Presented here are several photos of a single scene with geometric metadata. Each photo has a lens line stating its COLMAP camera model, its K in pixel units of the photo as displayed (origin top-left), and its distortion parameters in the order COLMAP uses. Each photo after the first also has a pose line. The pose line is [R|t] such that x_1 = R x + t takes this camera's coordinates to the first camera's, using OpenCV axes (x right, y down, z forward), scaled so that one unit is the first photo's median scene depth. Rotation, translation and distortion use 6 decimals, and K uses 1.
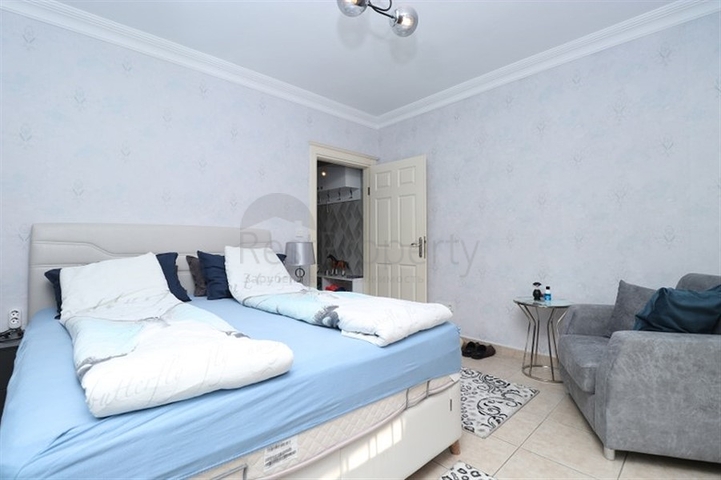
lens RADIAL K [[332.6, 0, 358.2], [0, 332.6, 239.0], [0, 0, 1]] dist [-0.011815, -0.006003]
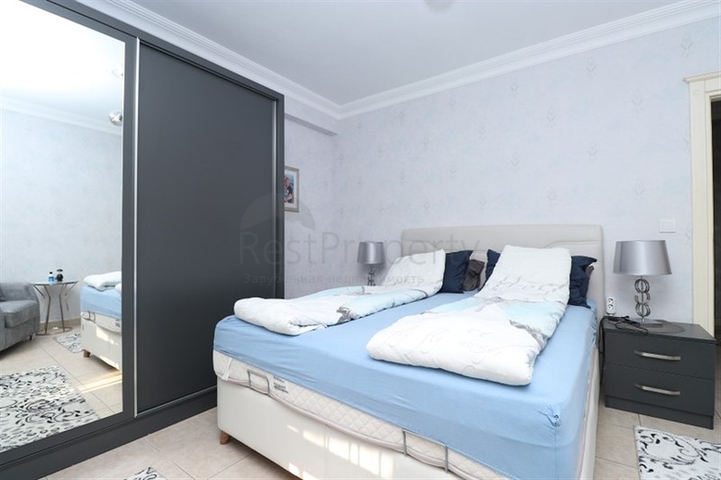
lens RADIAL K [[332.6, 0, 358.8], [0, 332.6, 240.7], [0, 0, 1]] dist [-0.011815, -0.006003]
pose [[0.187195, -0.002002, -0.982321, 0.991091], [0.013263, 0.999912, 0.000489, 0.003286], [0.982233, -0.013120, 0.187206, 0.826720]]
